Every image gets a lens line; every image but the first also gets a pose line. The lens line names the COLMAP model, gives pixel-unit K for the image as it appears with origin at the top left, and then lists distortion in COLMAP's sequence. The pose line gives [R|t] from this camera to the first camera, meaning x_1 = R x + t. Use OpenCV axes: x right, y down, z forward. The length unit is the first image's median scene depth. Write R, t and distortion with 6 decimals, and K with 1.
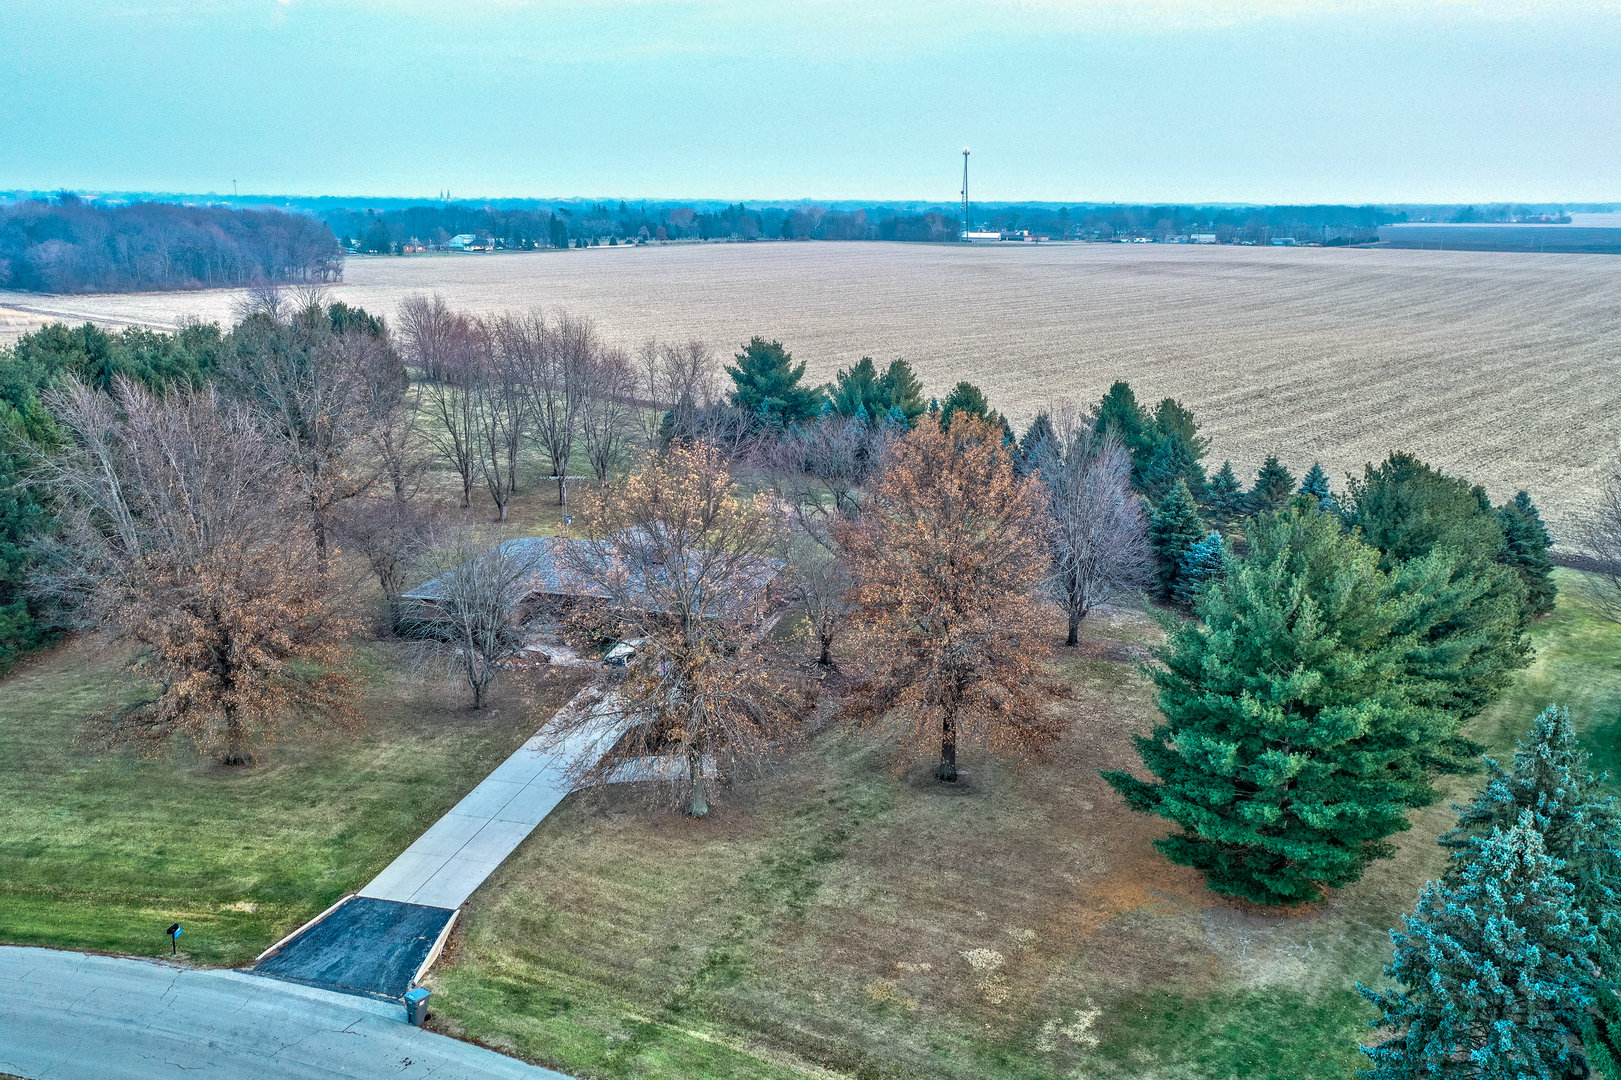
lens RADIAL K [[1292.4, 0, 810.5], [0, 1292.4, 540.0], [0, 0, 1]] dist [0.018822, 0.052104]
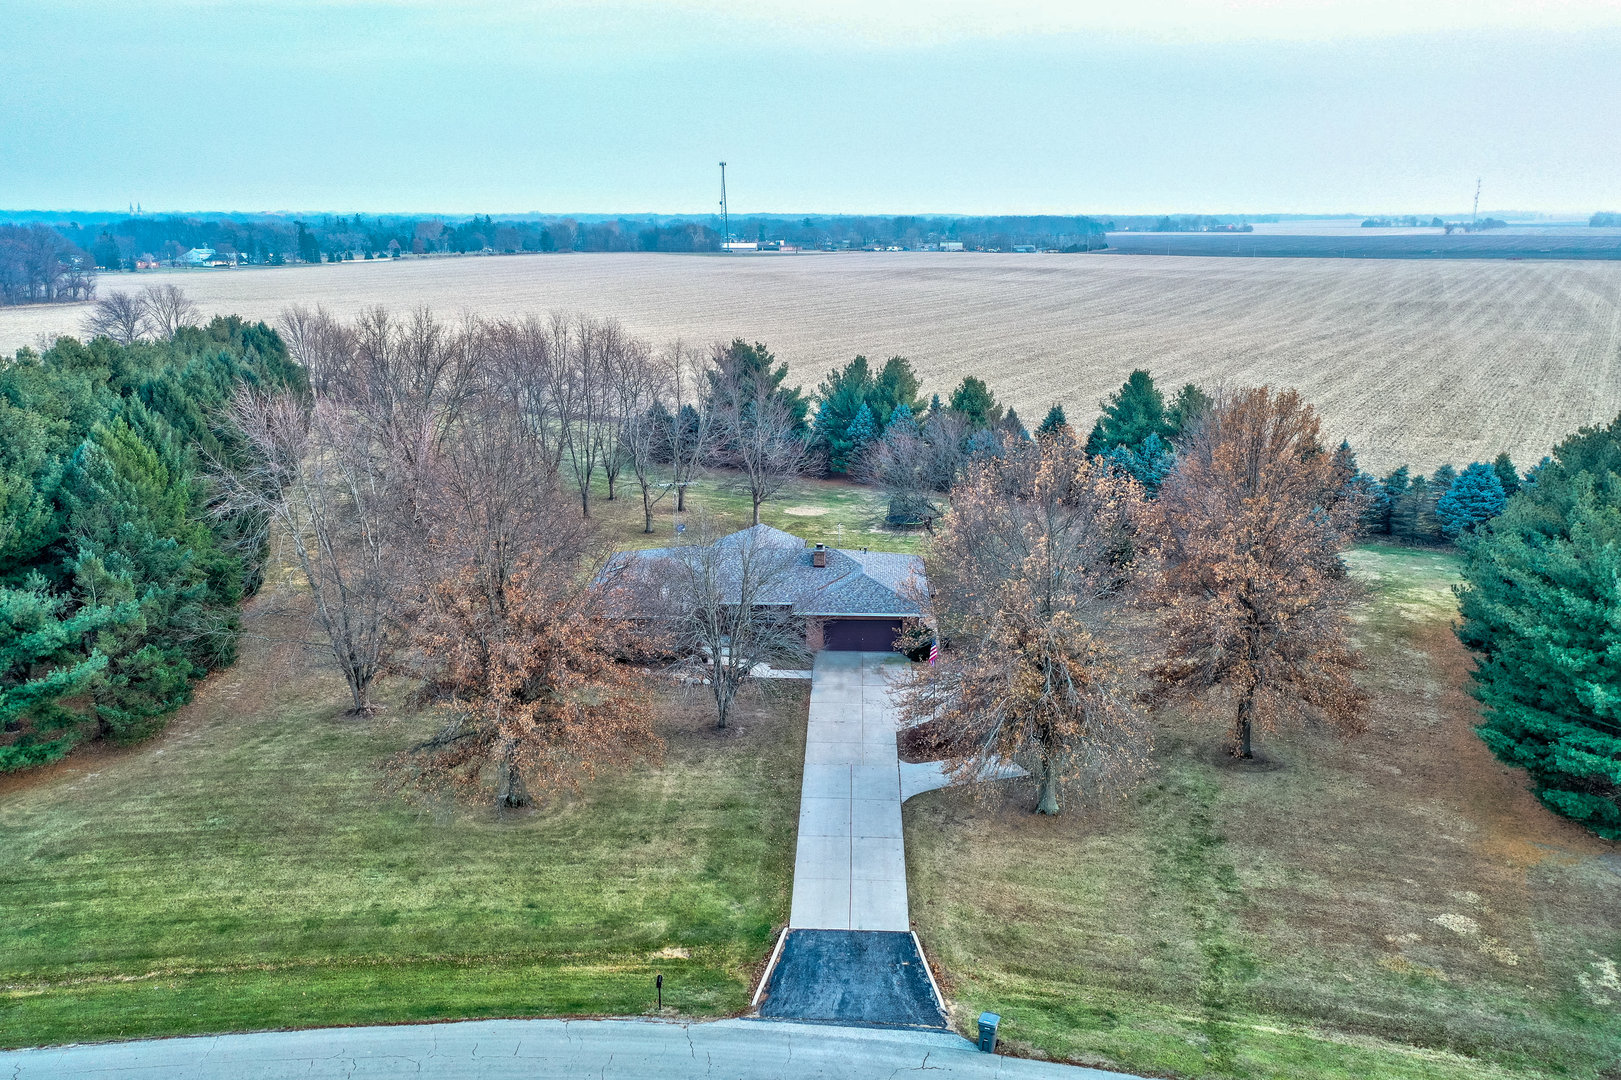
lens RADIAL K [[1292.4, 0, 810.5], [0, 1292.4, 540.0], [0, 0, 1]] dist [0.018822, 0.052104]
pose [[0.980642, -0.054976, 0.187934, -0.493201], [0.056613, 0.998391, -0.003349, 0.001932], [-0.187448, 0.013924, 0.982176, 0.089367]]
